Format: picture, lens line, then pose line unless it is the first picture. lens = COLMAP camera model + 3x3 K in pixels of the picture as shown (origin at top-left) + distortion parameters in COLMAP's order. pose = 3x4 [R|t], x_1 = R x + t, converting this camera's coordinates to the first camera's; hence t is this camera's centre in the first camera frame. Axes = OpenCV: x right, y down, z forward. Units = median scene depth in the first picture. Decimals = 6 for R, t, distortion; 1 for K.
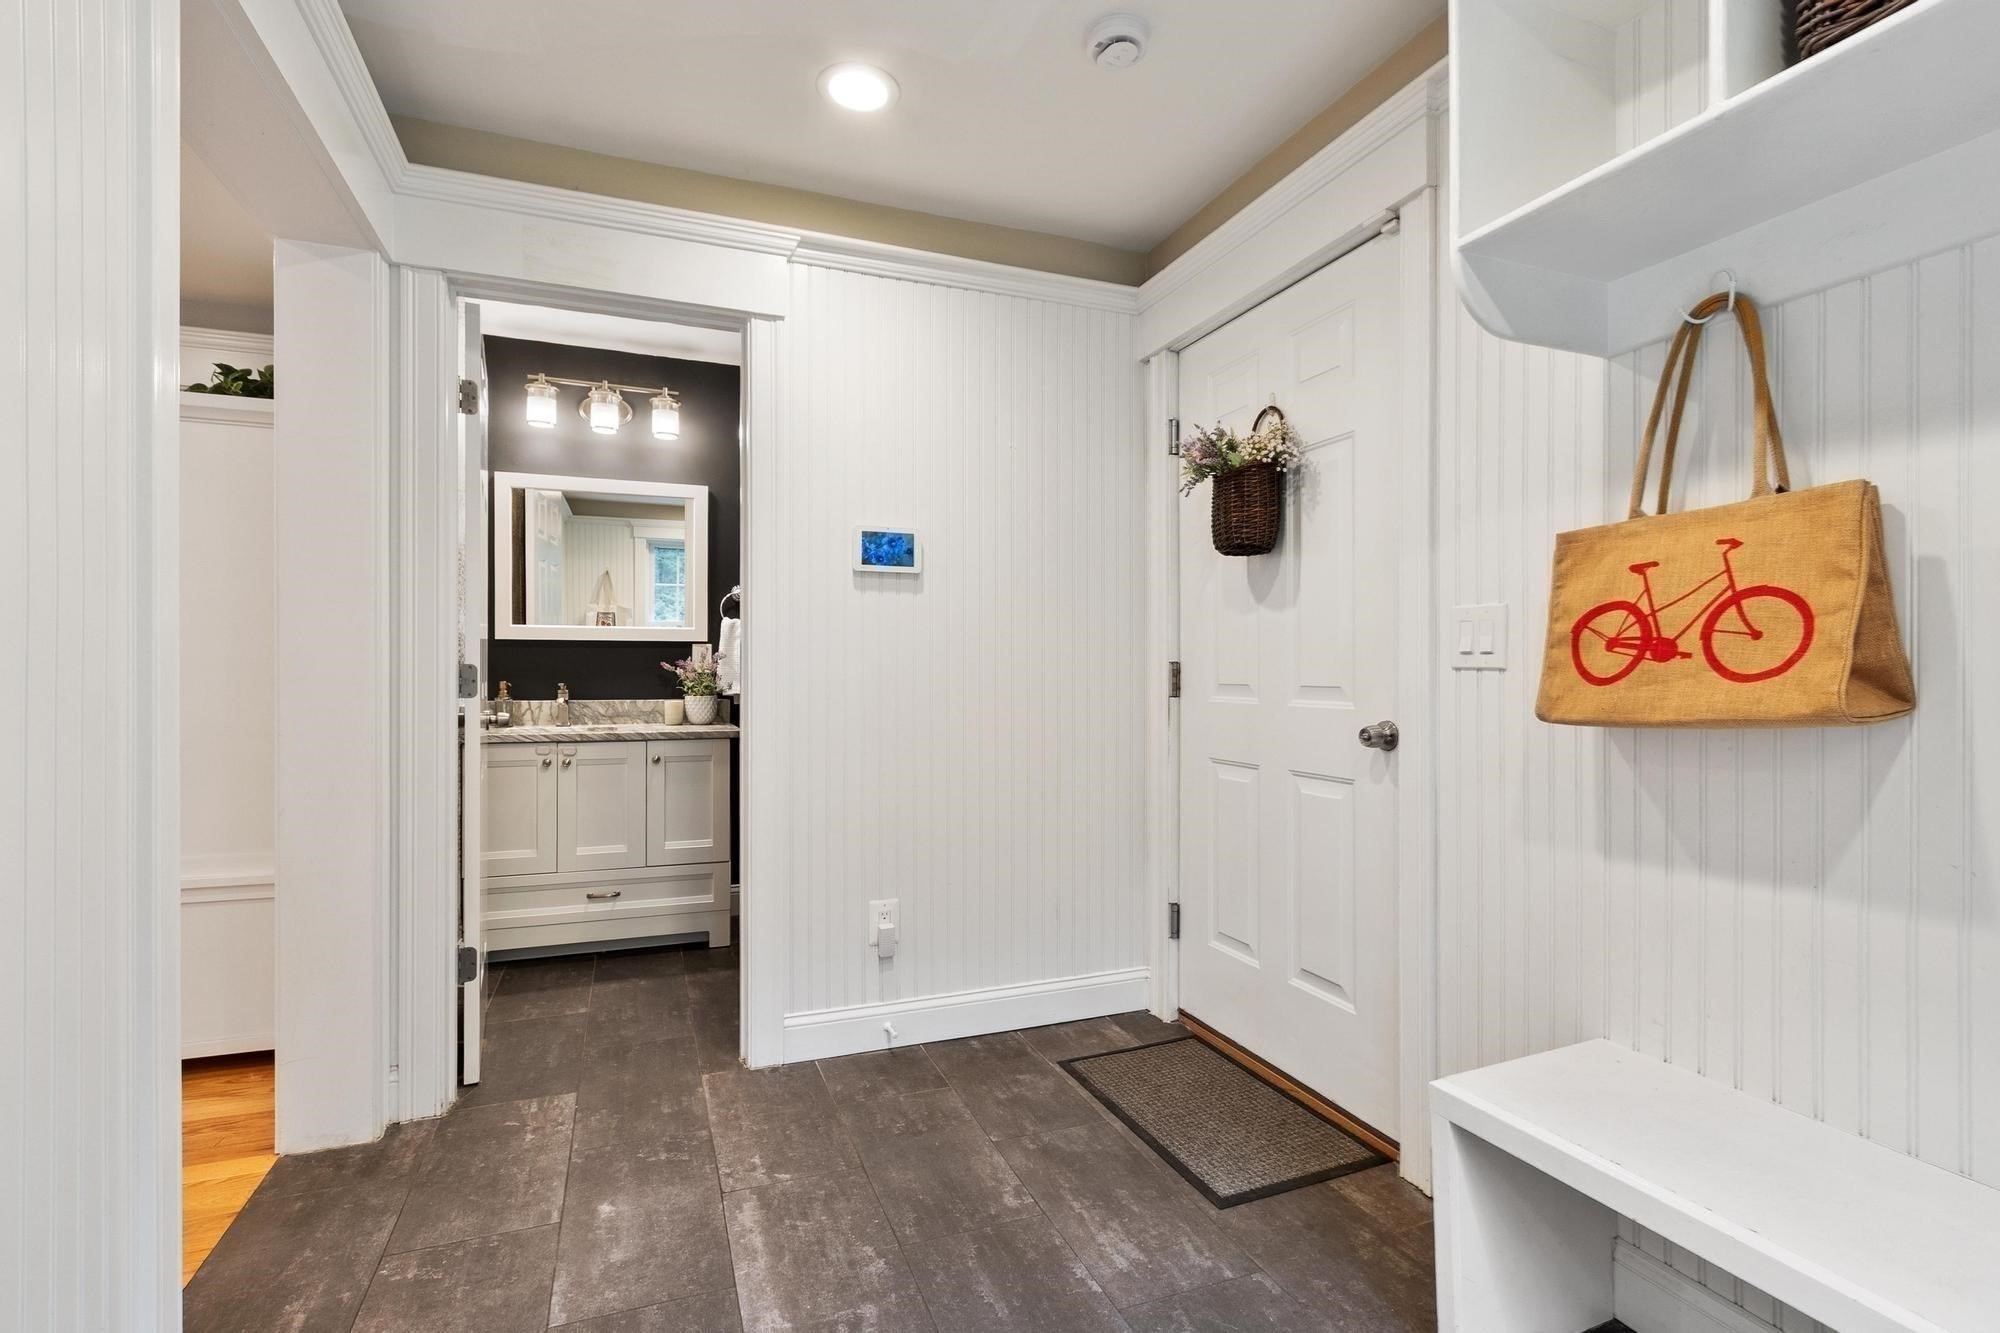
lens RADIAL K [[930.8, 0, 993.8], [0, 930.8, 664.1], [0, 0, 1]] dist [0.004241, 0.000333]
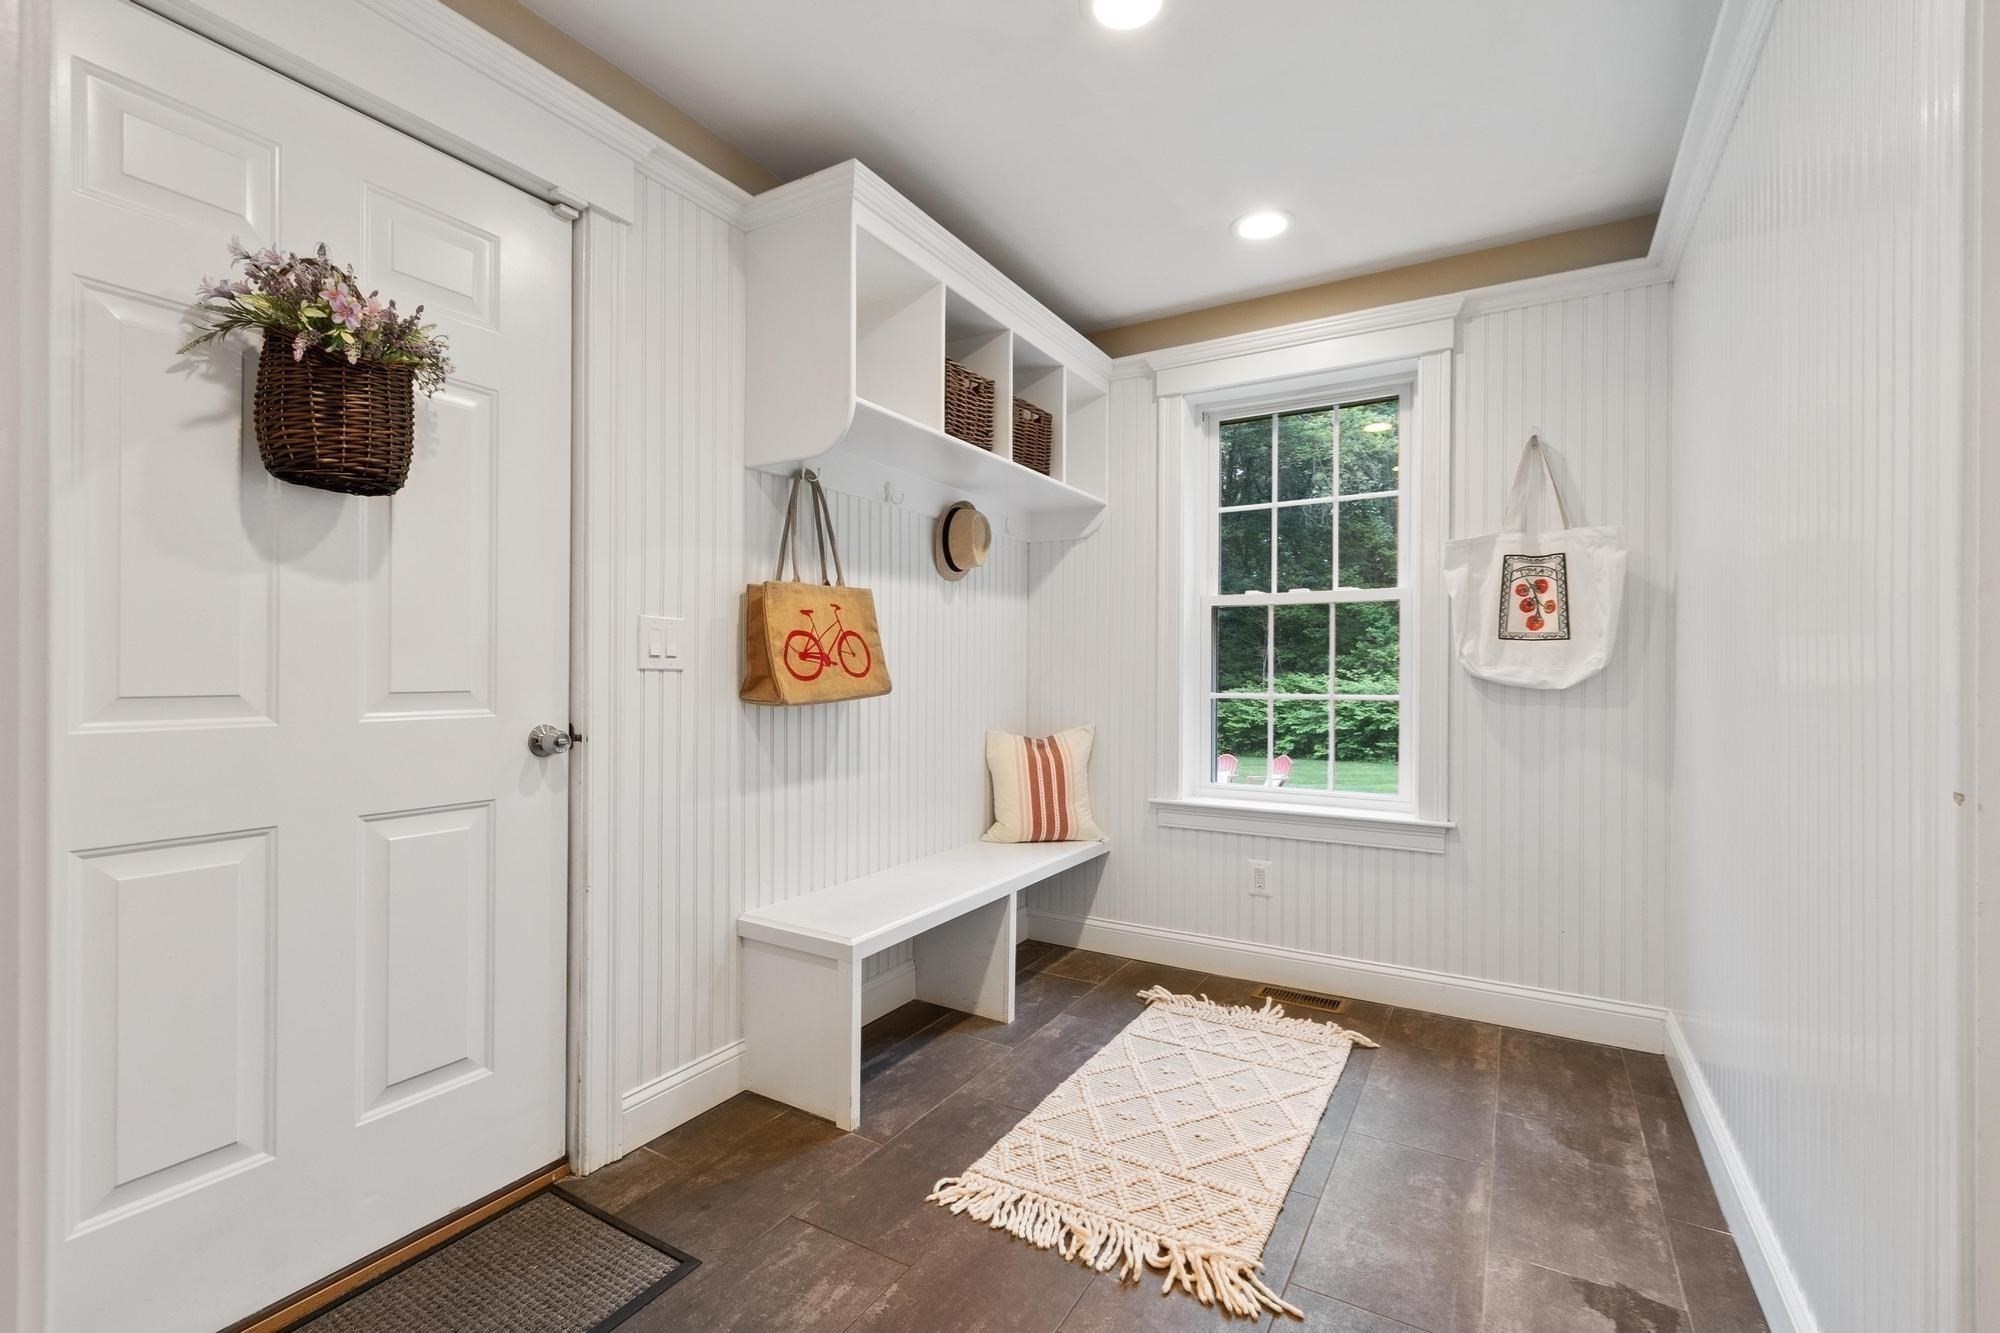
lens RADIAL K [[889.8, 0, 987.3], [0, 889.8, 676.3], [0, 0, 1]] dist [-0.000538, -0.000028]
pose [[-0.615348, -0.001042, 0.788255, -0.683462], [-0.003607, 0.999992, -0.001494, 0.014196], [-0.788248, -0.003763, -0.615347, 1.469055]]
